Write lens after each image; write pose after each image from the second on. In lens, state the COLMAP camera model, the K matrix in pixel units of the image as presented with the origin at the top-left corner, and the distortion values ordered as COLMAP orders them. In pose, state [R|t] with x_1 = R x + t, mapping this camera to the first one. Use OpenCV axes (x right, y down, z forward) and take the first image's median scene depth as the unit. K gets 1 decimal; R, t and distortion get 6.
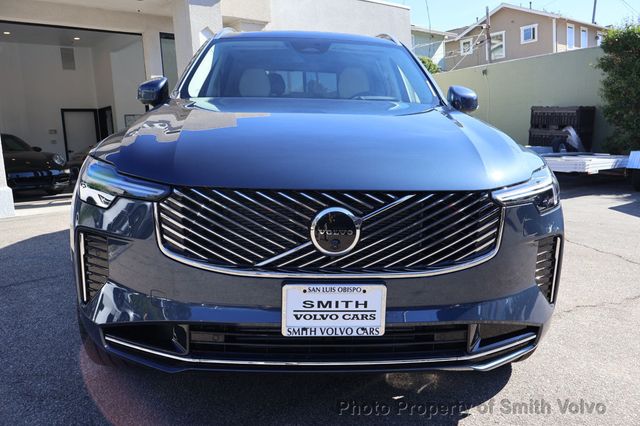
lens RADIAL K [[549.2, 0, 320.0], [0, 549.2, 213.7], [0, 0, 1]] dist [-0.008630, -0.008295]
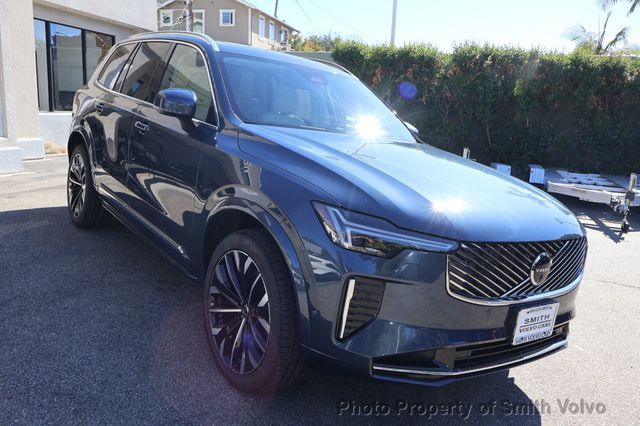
lens RADIAL K [[549.2, 0, 320.4], [0, 549.2, 212.9], [0, 0, 1]] dist [-0.008630, -0.008295]
pose [[0.825770, -0.006316, 0.563972, -0.180118], [-0.025907, 0.998457, 0.049114, -0.024504], [-0.563412, -0.055168, 0.824332, 0.019955]]
